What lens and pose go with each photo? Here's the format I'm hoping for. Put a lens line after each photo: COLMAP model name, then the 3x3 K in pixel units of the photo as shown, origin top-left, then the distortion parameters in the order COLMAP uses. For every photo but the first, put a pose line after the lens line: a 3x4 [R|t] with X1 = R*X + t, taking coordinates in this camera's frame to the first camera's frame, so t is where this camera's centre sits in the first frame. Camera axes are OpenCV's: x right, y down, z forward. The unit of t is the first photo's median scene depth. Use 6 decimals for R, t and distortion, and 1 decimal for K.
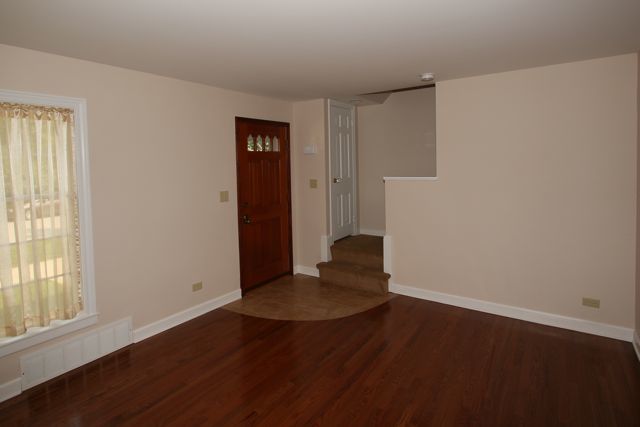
lens RADIAL K [[351.1, 0, 284.1], [0, 351.1, 185.6], [0, 0, 1]] dist [-0.000623, 0.000167]
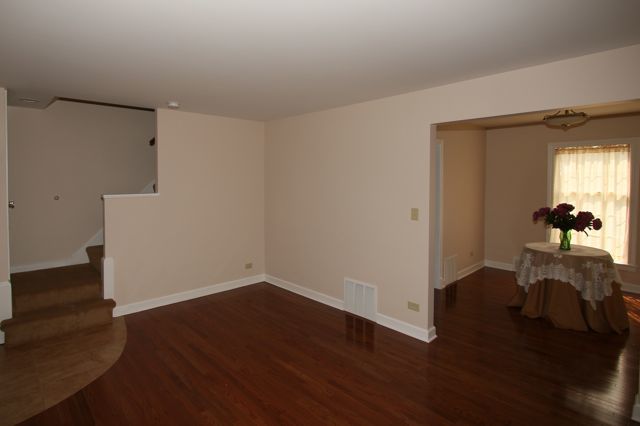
lens RADIAL K [[351.1, 0, 284.1], [0, 351.1, 185.1], [0, 0, 1]] dist [-0.000623, 0.000167]
pose [[0.214795, 0.003454, 0.976653, -0.554535], [0.055914, 0.998310, -0.015828, -0.010271], [-0.975057, 0.058009, 0.214239, 0.361135]]
